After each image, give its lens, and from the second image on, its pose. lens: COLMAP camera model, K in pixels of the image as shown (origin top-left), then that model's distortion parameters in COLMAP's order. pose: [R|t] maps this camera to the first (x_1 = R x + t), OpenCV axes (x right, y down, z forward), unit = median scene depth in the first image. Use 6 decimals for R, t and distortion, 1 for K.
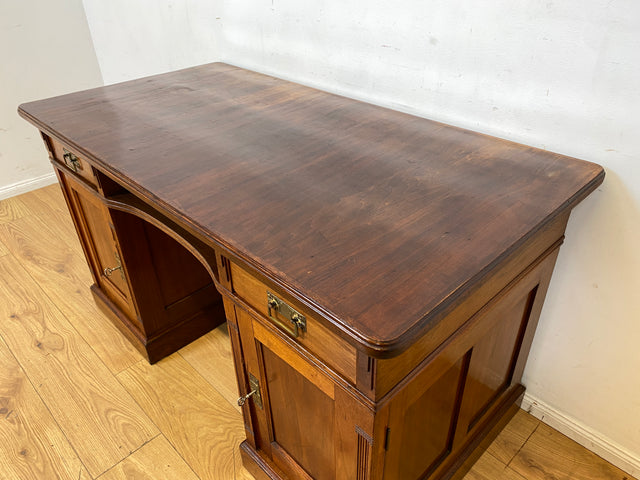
lens RADIAL K [[492.1, 0, 322.4], [0, 492.1, 245.7], [0, 0, 1]] dist [0.008850, -0.004109]
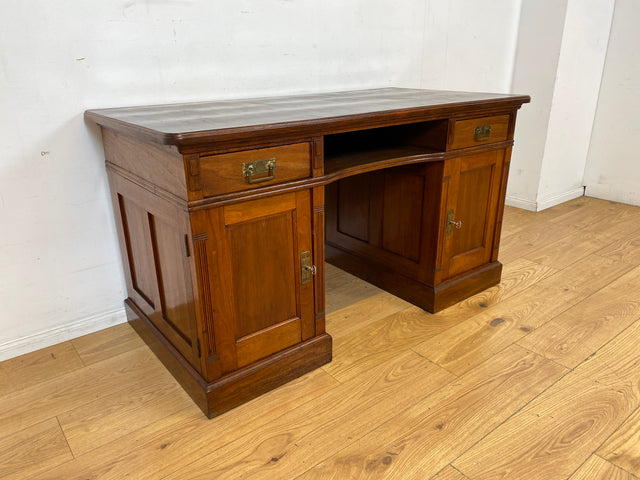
lens RADIAL K [[493.2, 0, 318.2], [0, 493.2, 241.5], [0, 0, 1]] dist [0.049890, -0.053923]
pose [[0.110999, -0.332785, 0.936447, -1.398165], [0.558583, 0.800241, 0.218171, -0.209813], [-0.821988, 0.498867, 0.274714, 0.739516]]
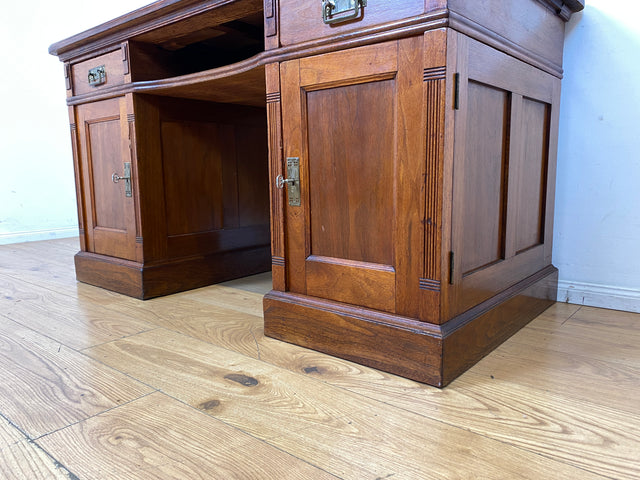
lens RADIAL K [[488.7, 0, 320.0], [0, 488.7, 240.0], [0, 0, 1]] dist [0.054810, -0.058551]
pose [[0.995080, -0.008462, 0.098715, -0.140046], [0.050225, 0.901923, -0.428966, 0.630930], [-0.085404, 0.431813, 0.897911, 0.160390]]
